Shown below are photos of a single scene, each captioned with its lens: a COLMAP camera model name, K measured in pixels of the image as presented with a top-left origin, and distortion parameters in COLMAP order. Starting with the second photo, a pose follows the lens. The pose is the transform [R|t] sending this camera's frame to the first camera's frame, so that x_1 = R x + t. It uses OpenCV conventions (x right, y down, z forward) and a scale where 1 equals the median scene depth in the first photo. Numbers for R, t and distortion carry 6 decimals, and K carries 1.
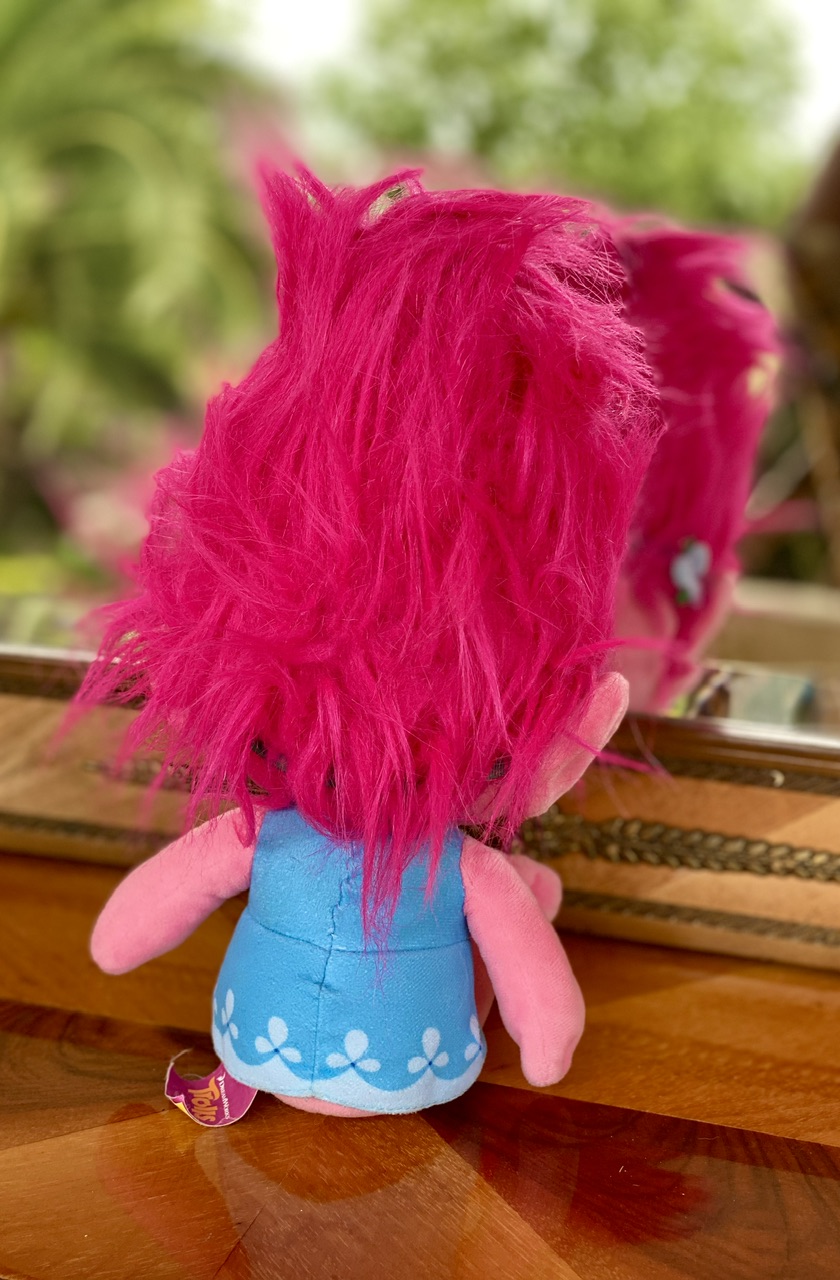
lens RADIAL K [[1936.8, 0, 451.2], [0, 1936.8, 637.9], [0, 0, 1]] dist [0.085959, -0.037627]
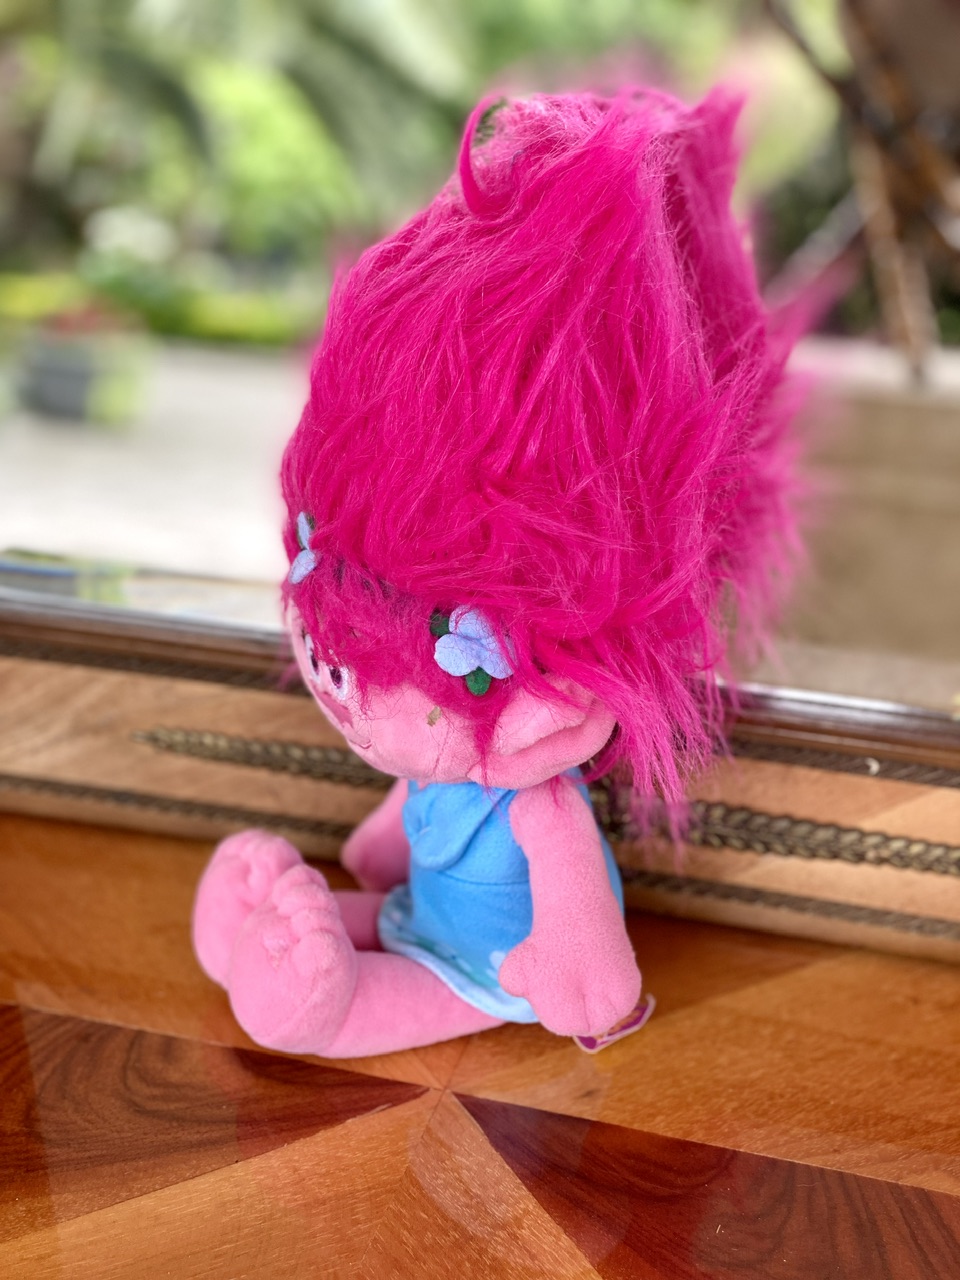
lens RADIAL K [[1923.5, 0, 480.0], [0, 1923.5, 640.0], [0, 0, 1]] dist [0.129465, -0.372288]
pose [[0.999763, -0.021500, -0.003408, -0.017067], [0.021768, 0.987950, 0.153233, -0.135452], [0.000072, -0.153271, 0.988184, 0.086010]]
